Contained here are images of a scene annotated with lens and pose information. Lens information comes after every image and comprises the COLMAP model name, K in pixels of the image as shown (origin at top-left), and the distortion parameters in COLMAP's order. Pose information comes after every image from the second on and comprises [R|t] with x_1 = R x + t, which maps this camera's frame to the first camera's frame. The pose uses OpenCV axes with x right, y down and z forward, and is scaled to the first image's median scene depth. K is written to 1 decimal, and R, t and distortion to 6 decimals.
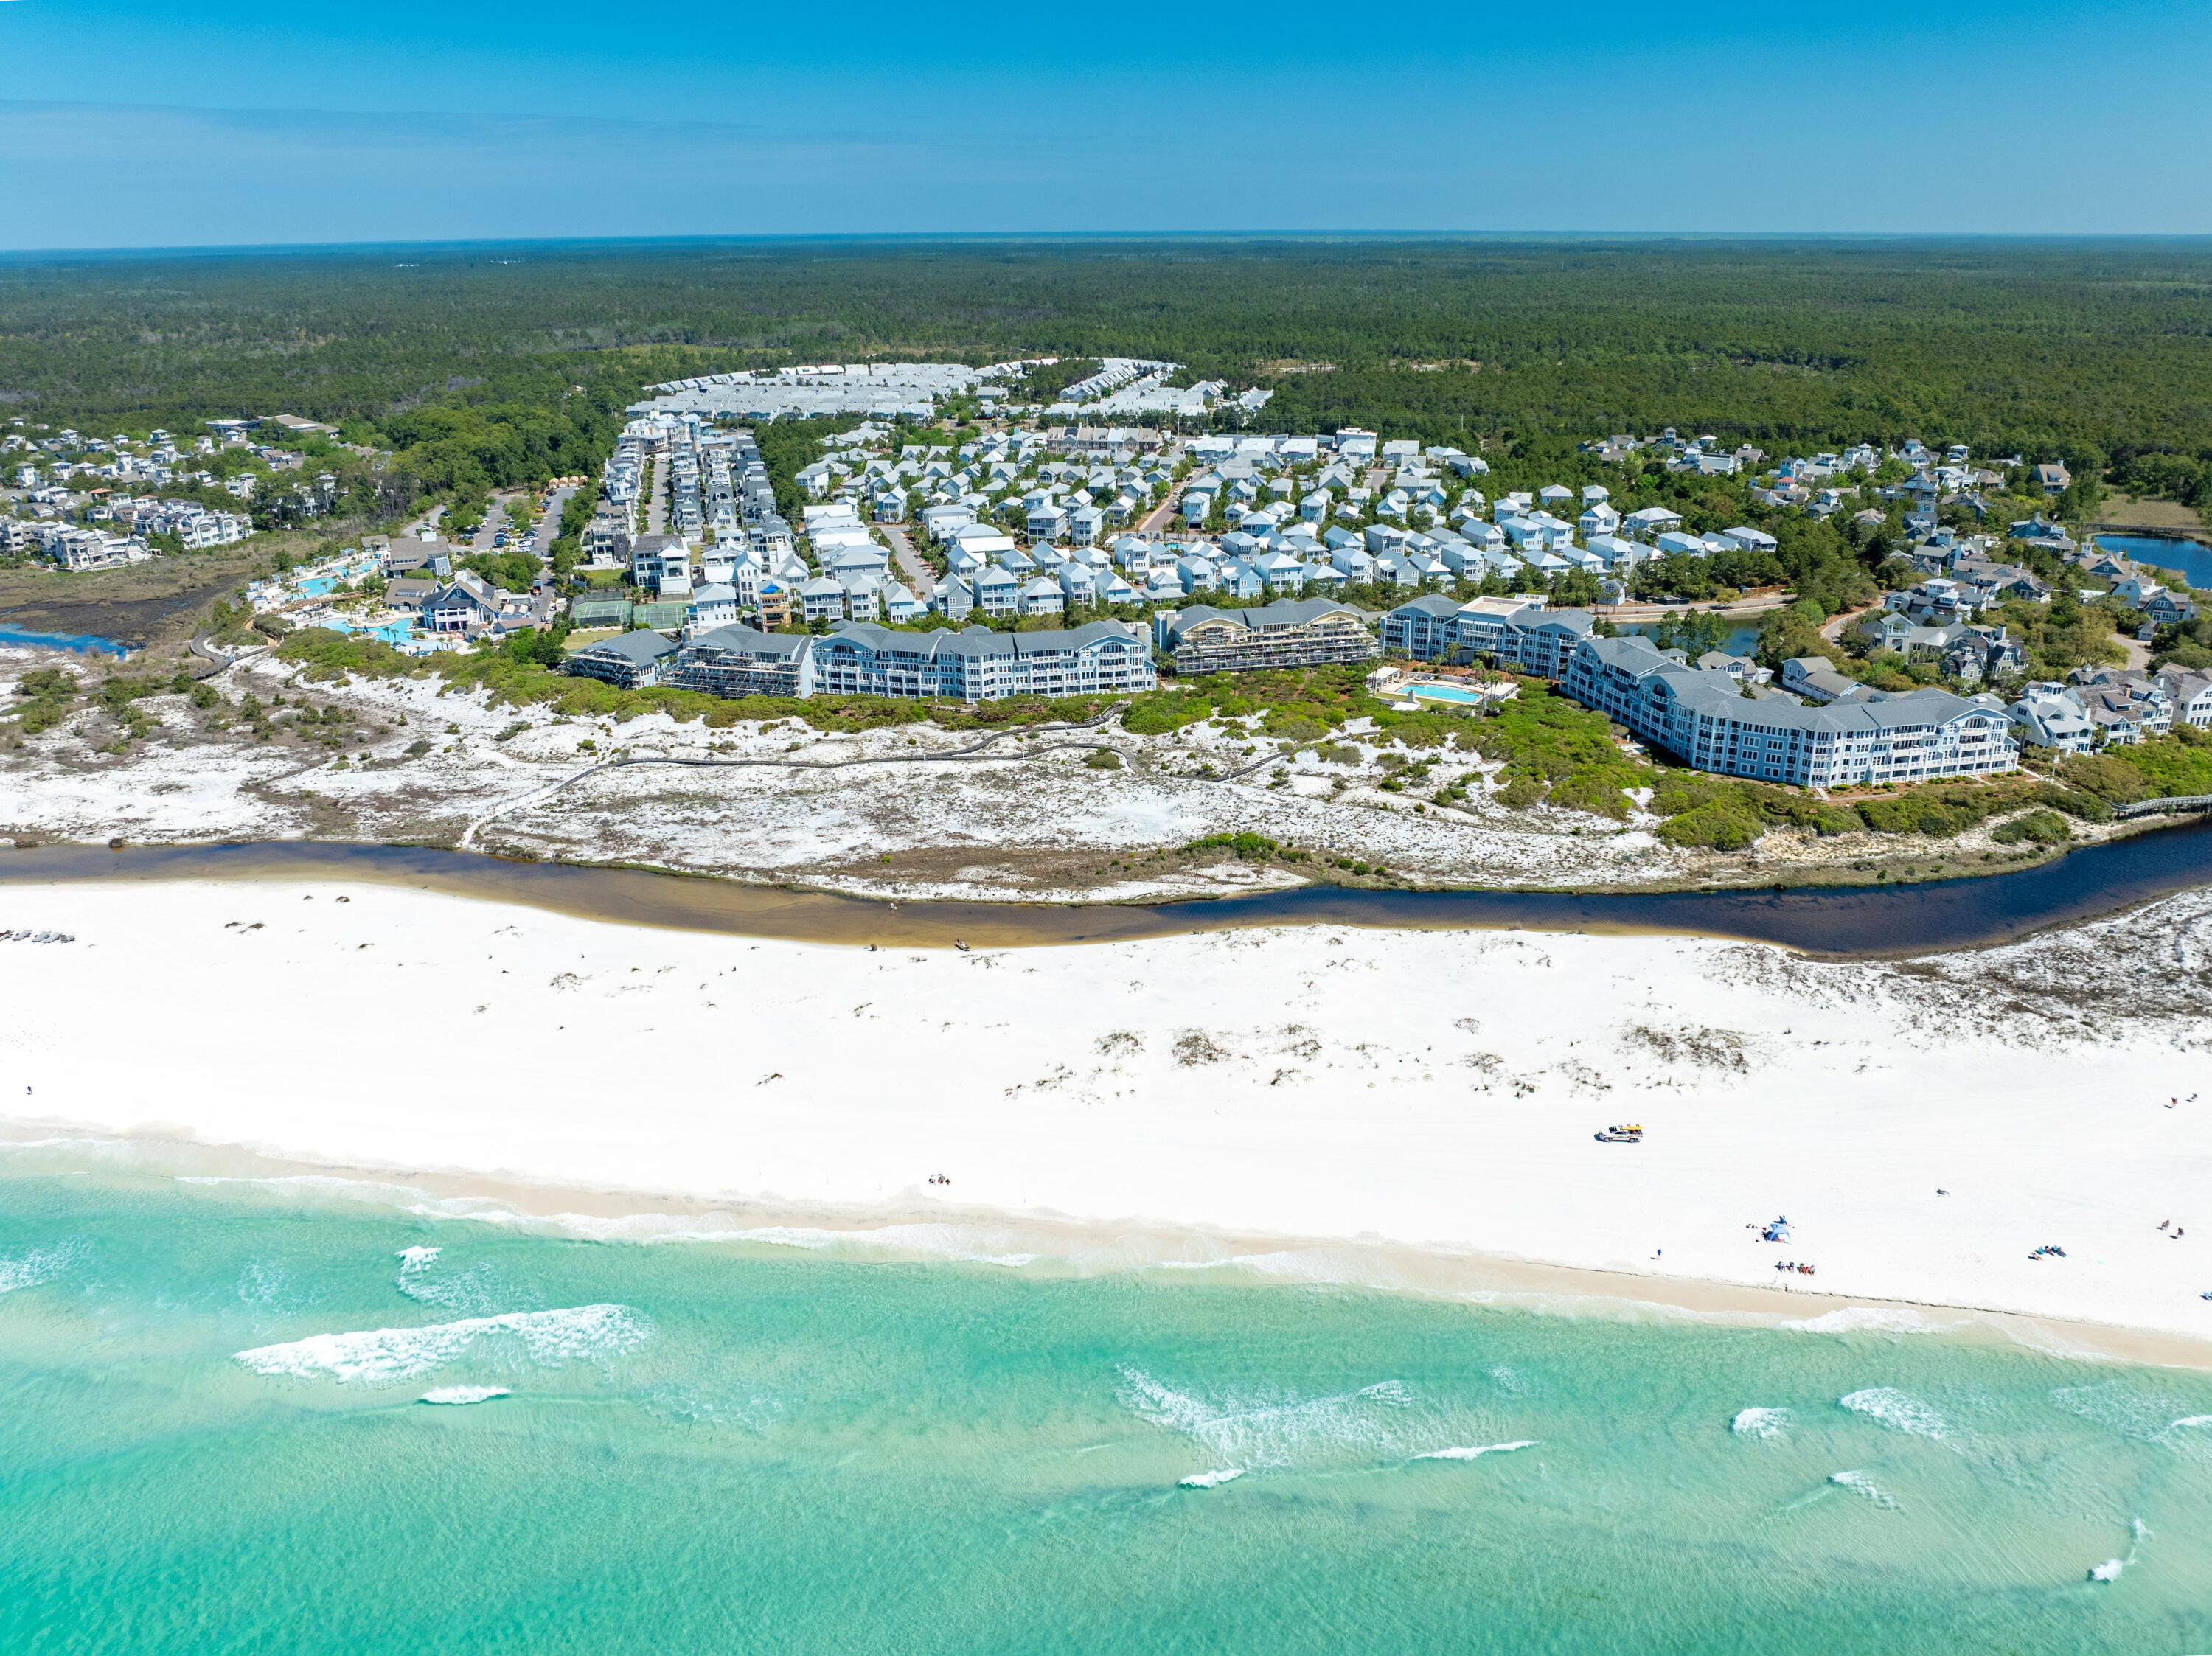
lens RADIAL K [[1553.7, 0, 1112.4], [0, 1553.7, 824.4], [0, 0, 1]] dist [-0.045499, 0.004995]
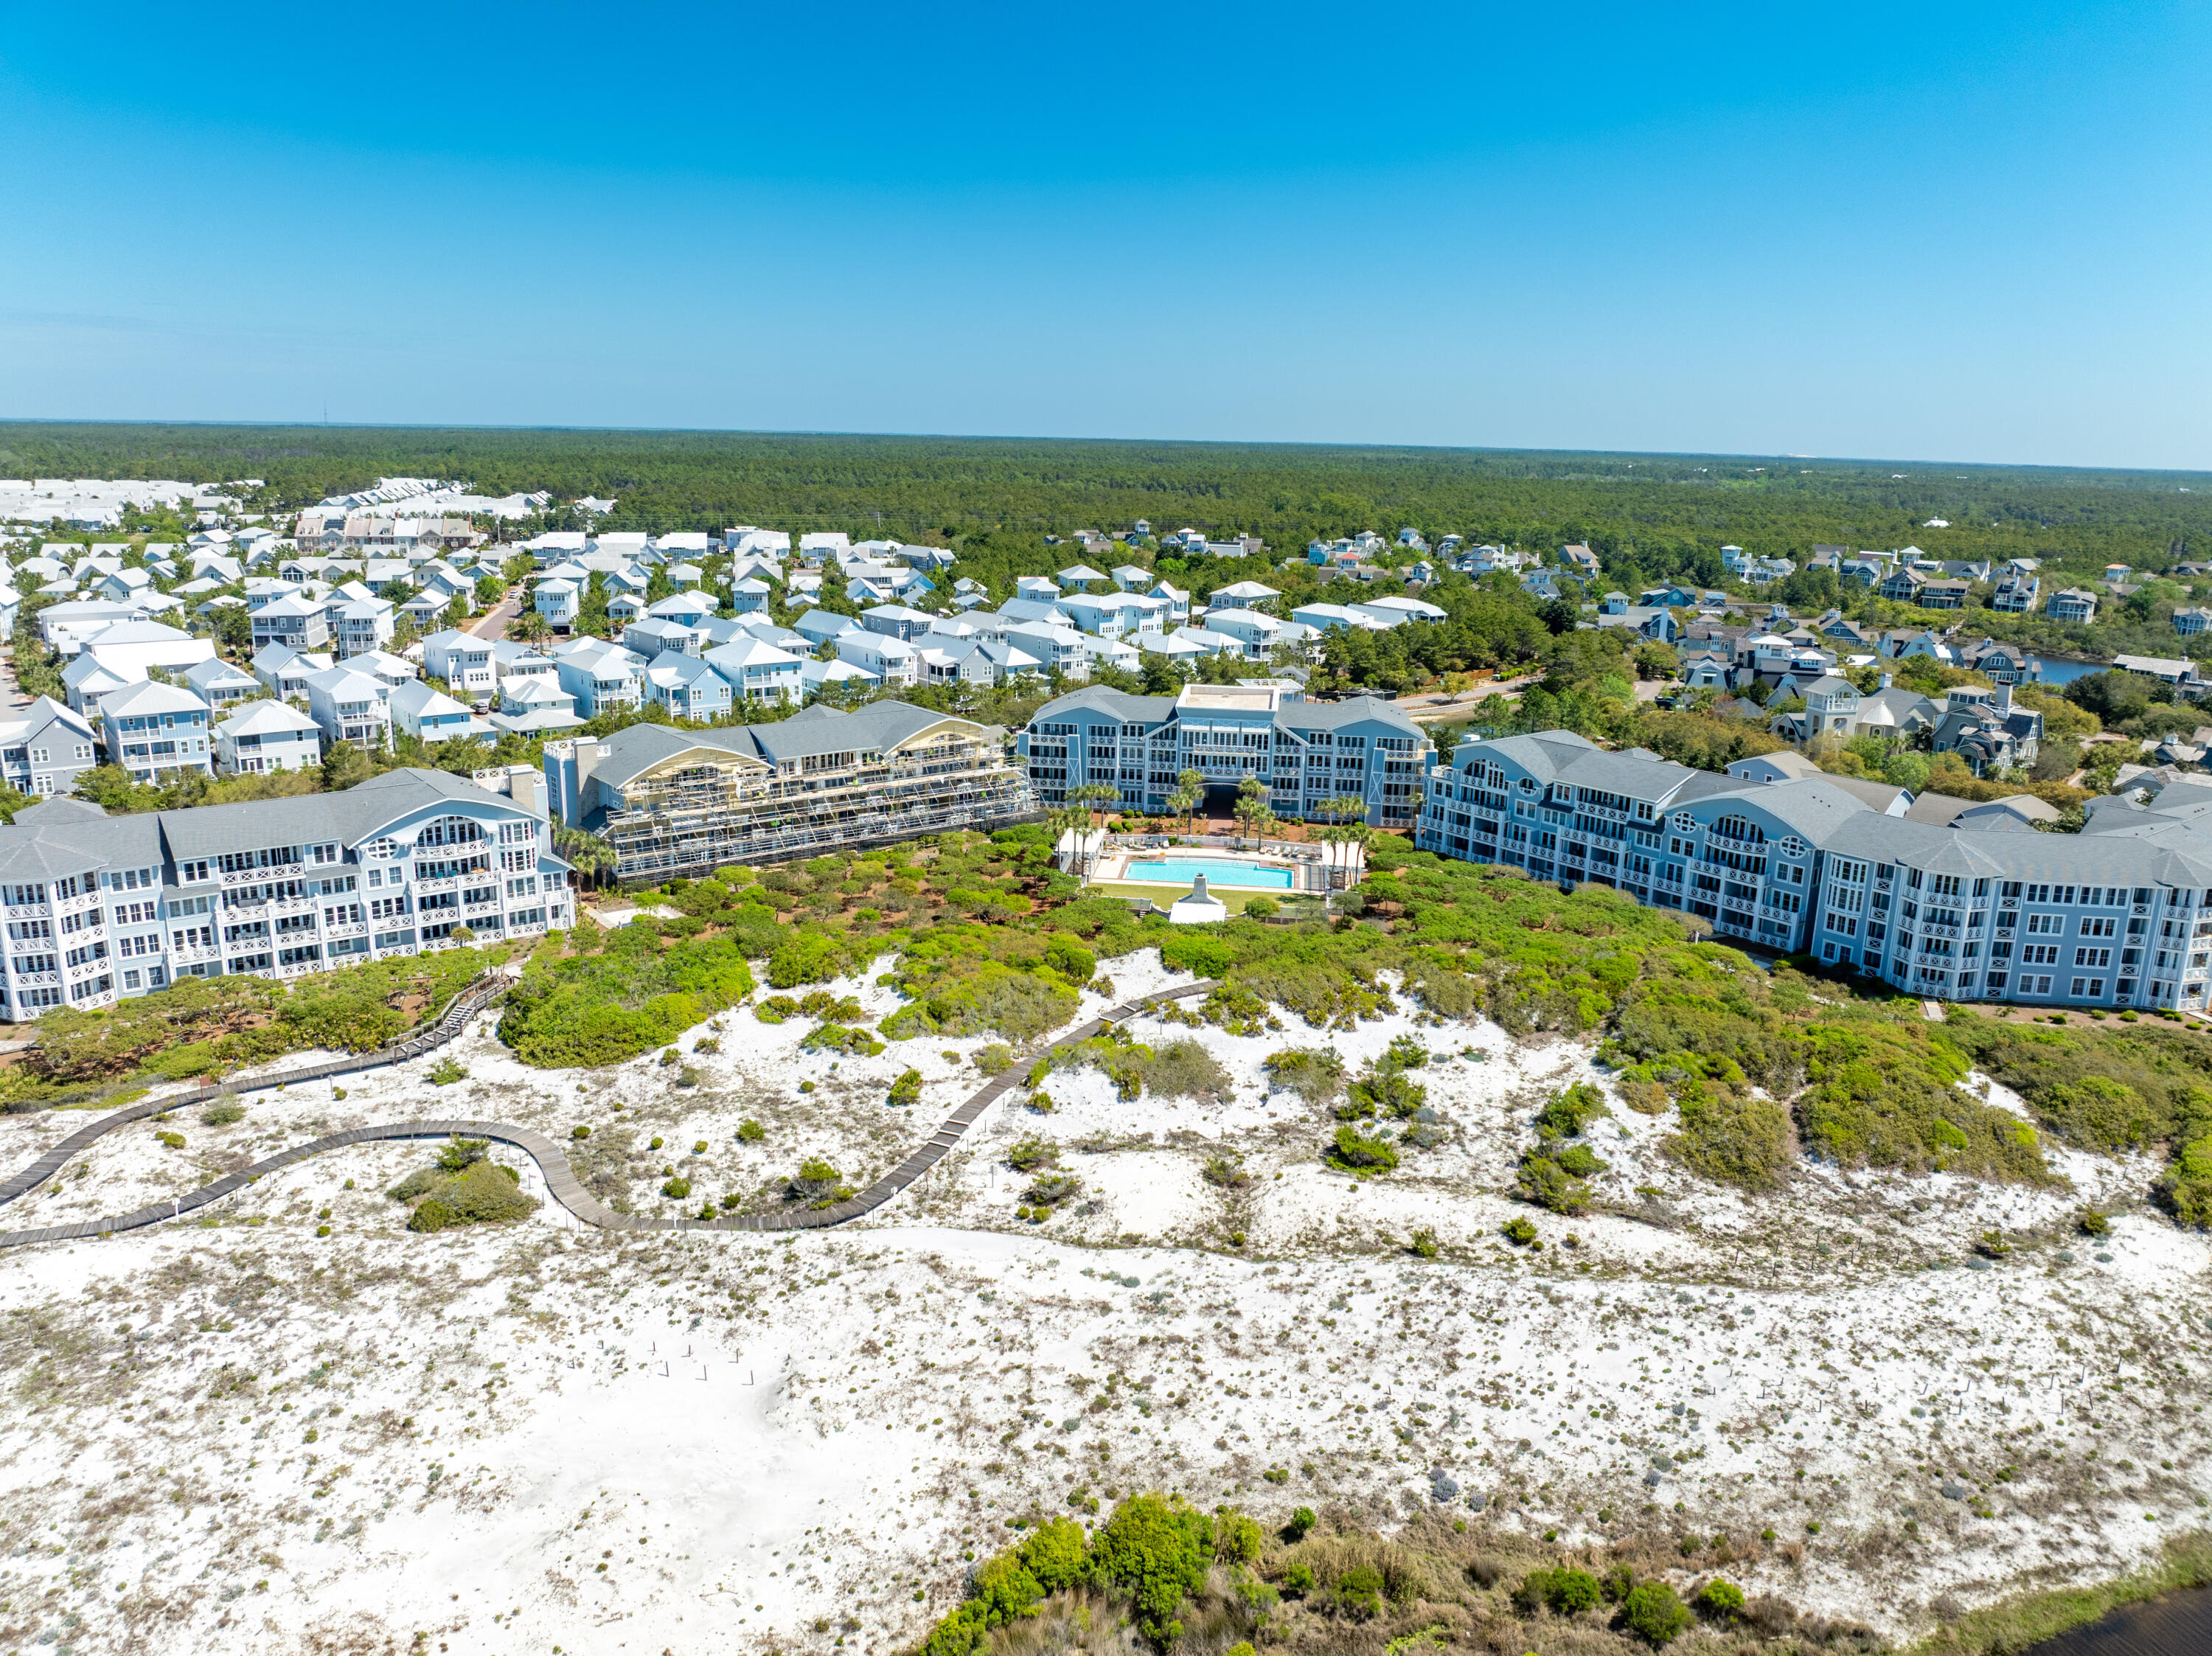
lens RADIAL K [[1553.7, 0, 1112.4], [0, 1553.7, 823.4], [0, 0, 1]] dist [-0.045499, 0.004995]
pose [[0.907940, -0.072840, 0.412722, -0.007304], [0.117184, 0.989625, -0.083134, -0.053073], [-0.402385, 0.123845, 0.907055, 0.482196]]
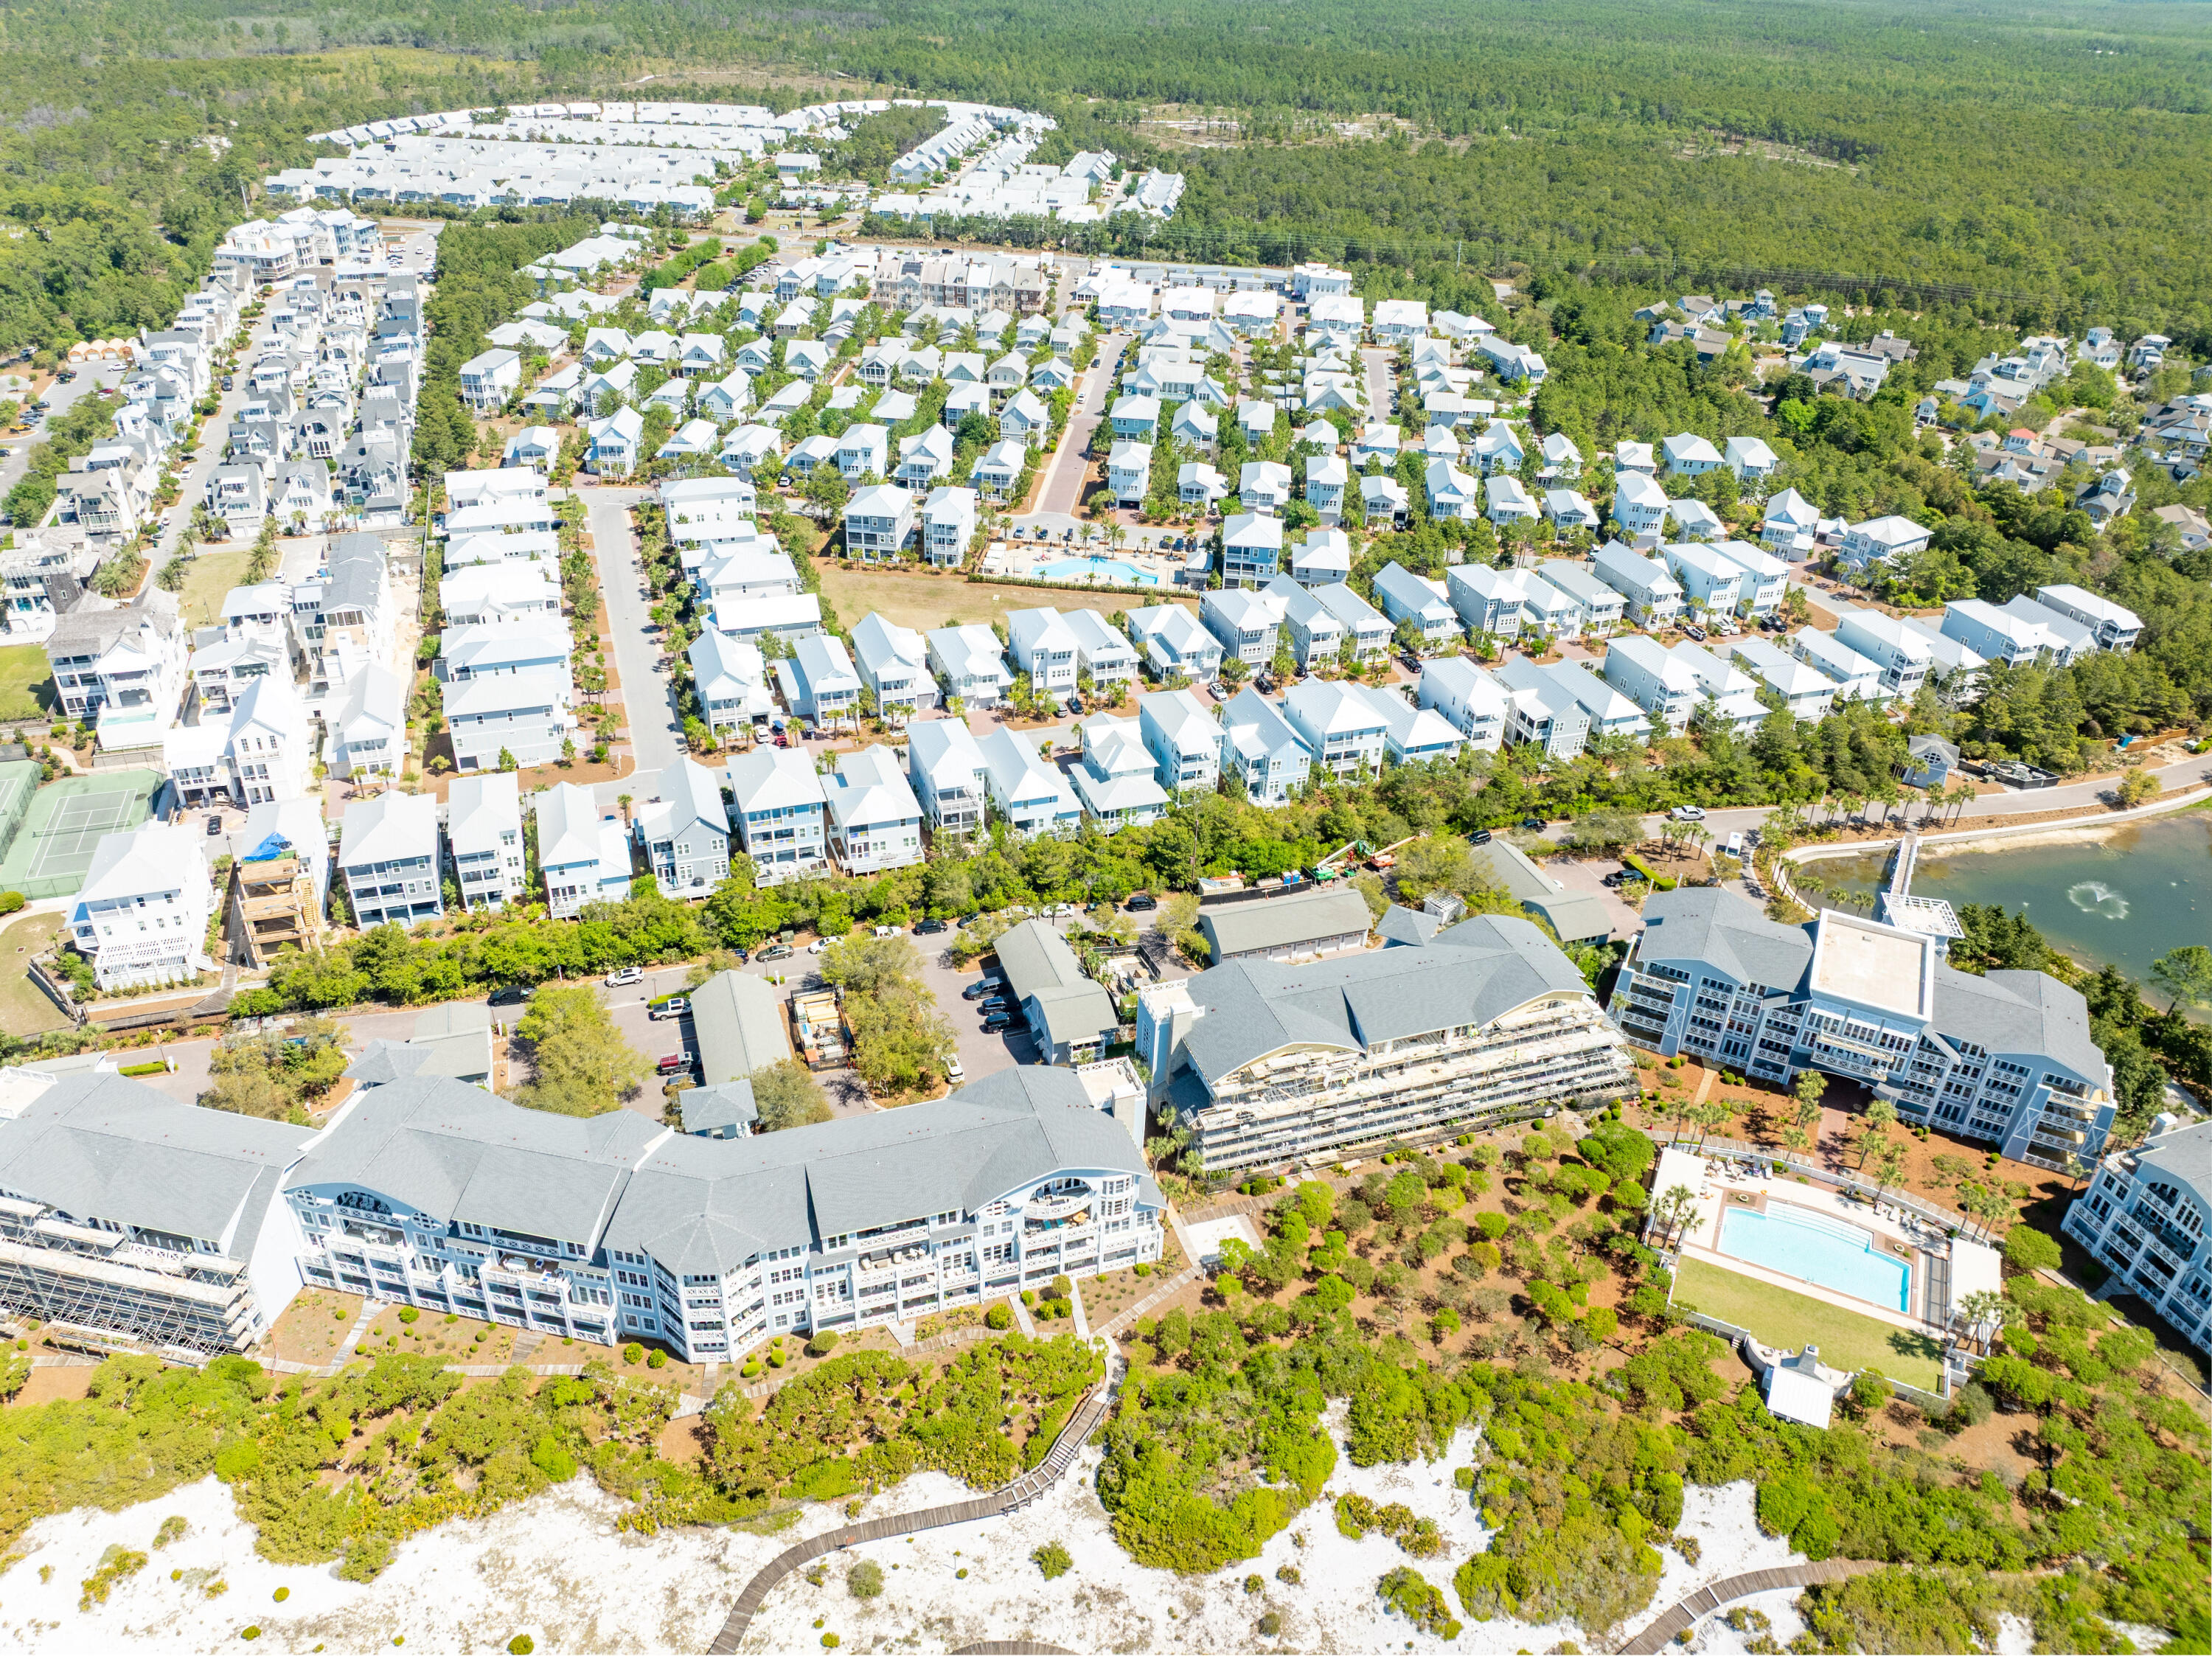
lens RADIAL K [[1553.7, 0, 1115.6], [0, 1553.7, 840.8], [0, 0, 1]] dist [-0.045499, 0.004995]
pose [[0.994136, -0.009339, 0.107733, -0.022948], [-0.010038, 0.983992, 0.177927, -0.225674], [-0.107670, -0.177965, 0.978129, 0.515383]]
